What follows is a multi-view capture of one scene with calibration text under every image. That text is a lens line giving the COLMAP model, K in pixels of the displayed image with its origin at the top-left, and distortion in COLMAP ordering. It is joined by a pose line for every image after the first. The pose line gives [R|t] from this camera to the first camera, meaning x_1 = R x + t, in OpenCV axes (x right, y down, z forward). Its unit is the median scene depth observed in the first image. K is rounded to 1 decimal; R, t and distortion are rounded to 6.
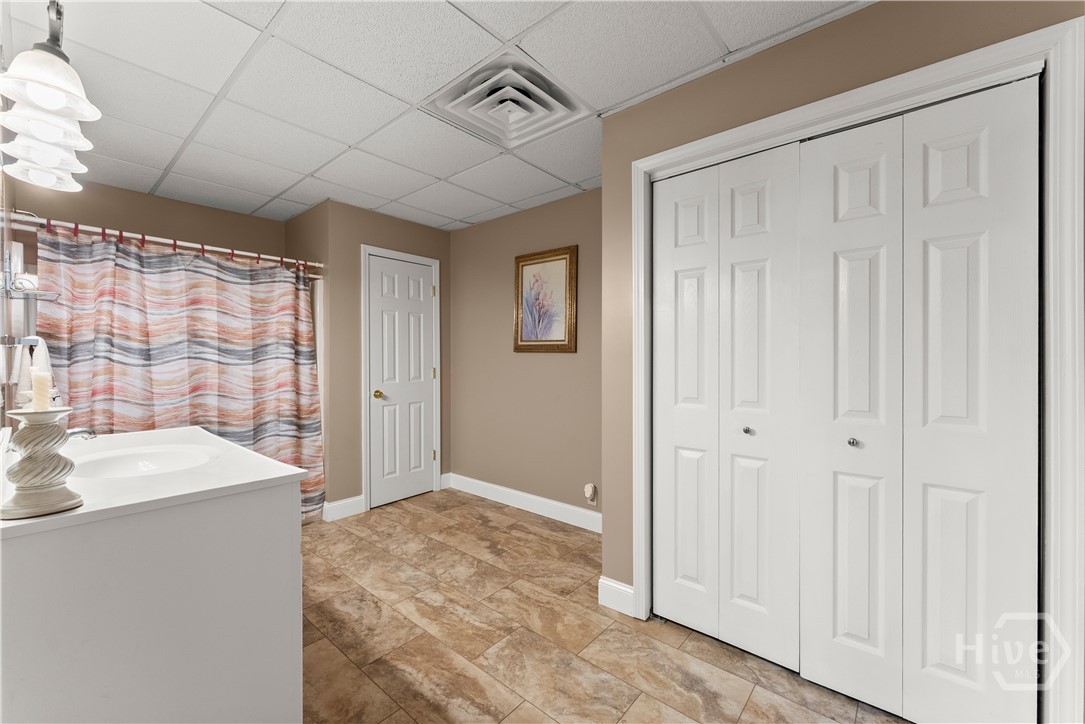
lens RADIAL K [[438.6, 0, 545.1], [0, 438.6, 355.2], [0, 0, 1]] dist [-0.001139, -0.000112]
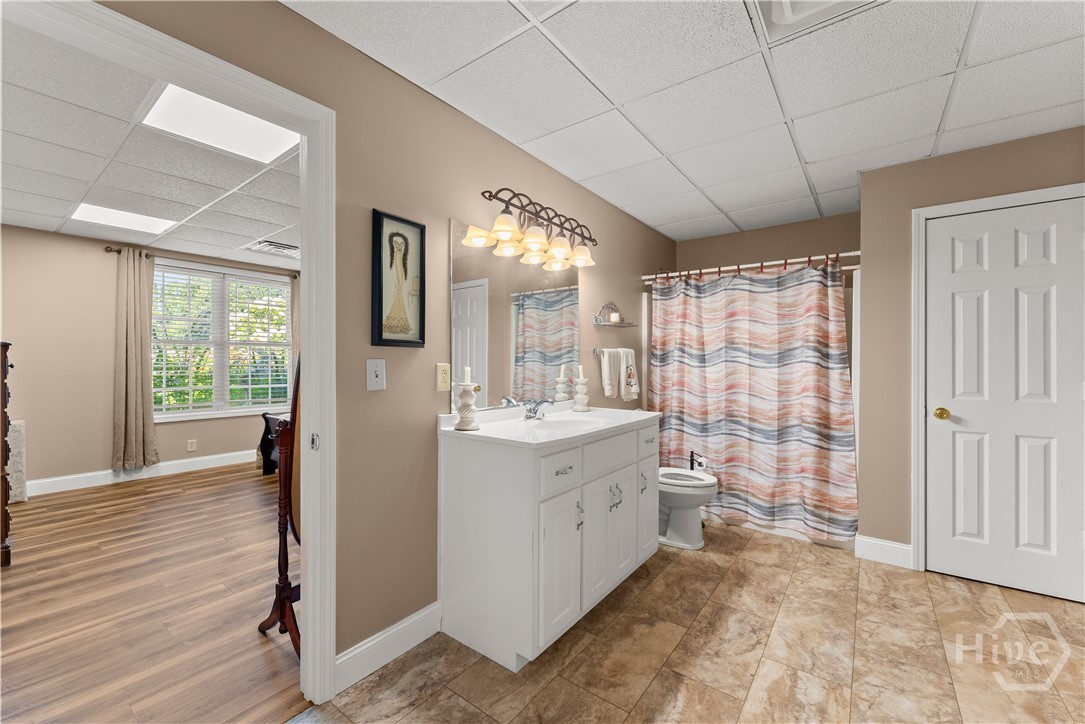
lens RADIAL K [[438.6, 0, 545.1], [0, 438.6, 355.2], [0, 0, 1]] dist [-0.001139, -0.000112]
pose [[0.053678, -0.011371, -0.998494, 0.349971], [0.004678, 0.999927, -0.011135, 0.000429], [0.998547, -0.004074, 0.053727, 0.397899]]
